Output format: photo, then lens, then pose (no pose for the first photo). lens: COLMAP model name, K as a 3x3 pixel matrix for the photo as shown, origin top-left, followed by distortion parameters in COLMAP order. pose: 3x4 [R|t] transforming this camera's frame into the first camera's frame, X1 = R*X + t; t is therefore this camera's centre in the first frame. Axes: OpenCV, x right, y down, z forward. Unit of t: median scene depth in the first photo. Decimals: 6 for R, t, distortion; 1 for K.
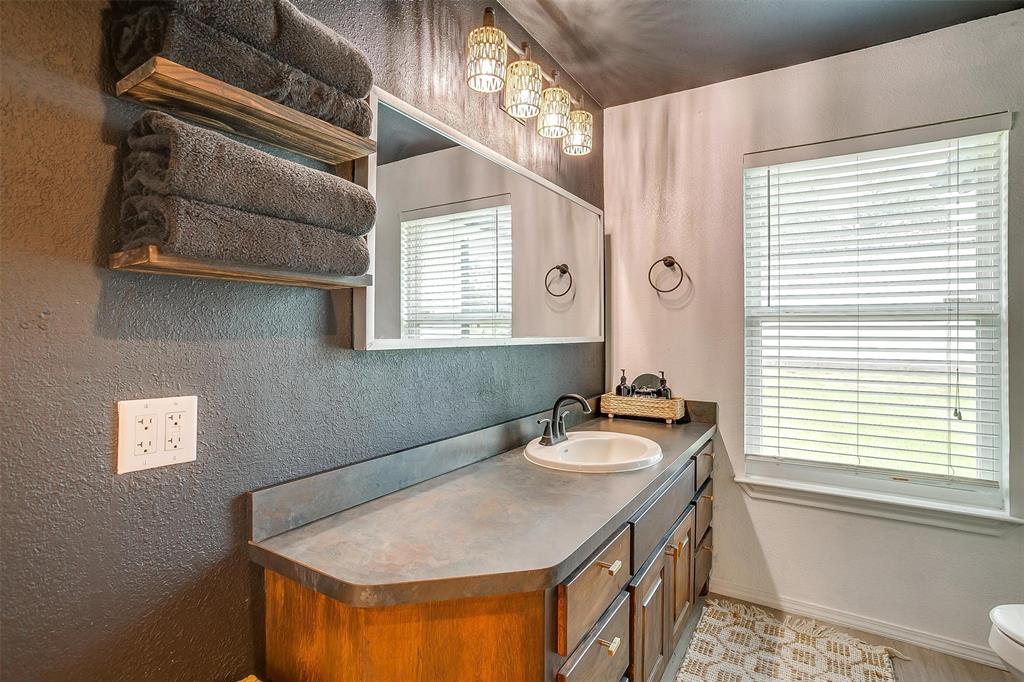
lens RADIAL K [[495.0, 0, 507.0], [0, 495.0, 327.9], [0, 0, 1]] dist [-0.056013, 0.026722]
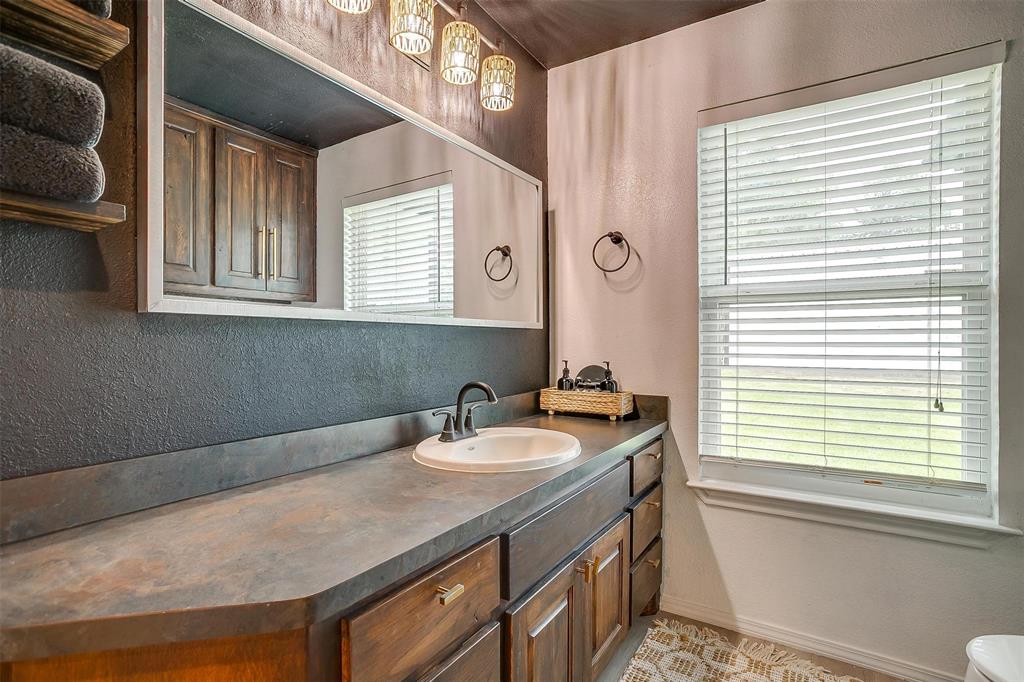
lens RADIAL K [[491.3, 0, 510.1], [0, 491.3, 345.3], [0, 0, 1]] dist [-0.057585, 0.029759]
pose [[0.999968, -0.004637, -0.006514, 0.168903], [0.004727, 0.999891, 0.014021, 0.052478], [0.006448, -0.014052, 0.999880, 0.138866]]
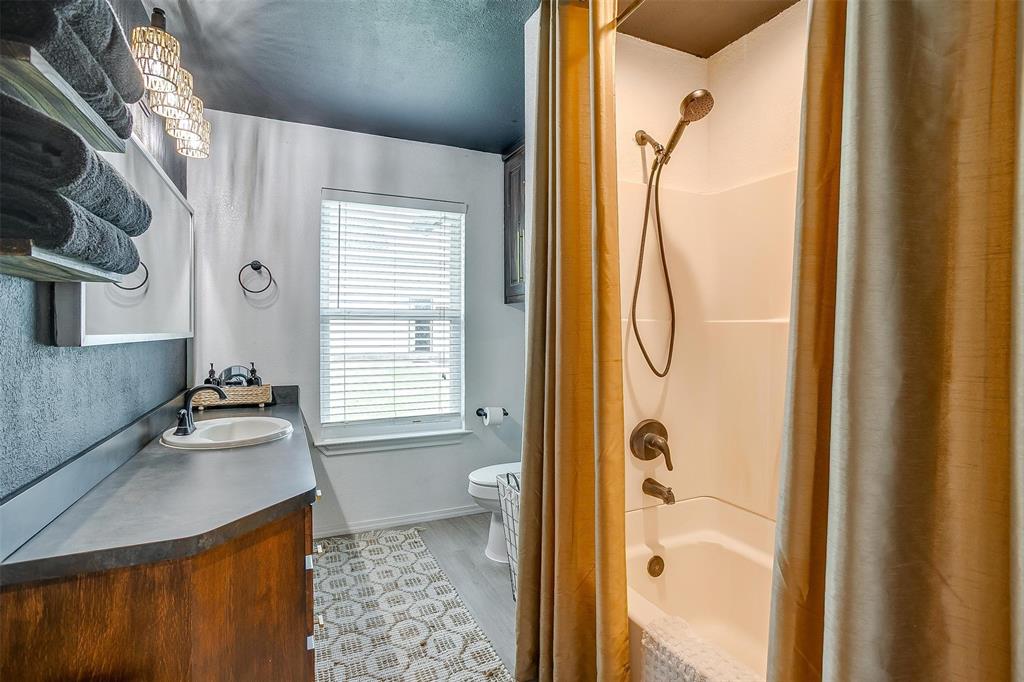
lens RADIAL K [[495.0, 0, 507.0], [0, 495.0, 327.9], [0, 0, 1]] dist [-0.056013, 0.026722]
pose [[0.551430, -0.002435, 0.834218, -0.339983], [-0.004424, 0.999973, 0.005843, -0.000264], [-0.834209, -0.006912, 0.551405, -0.119398]]
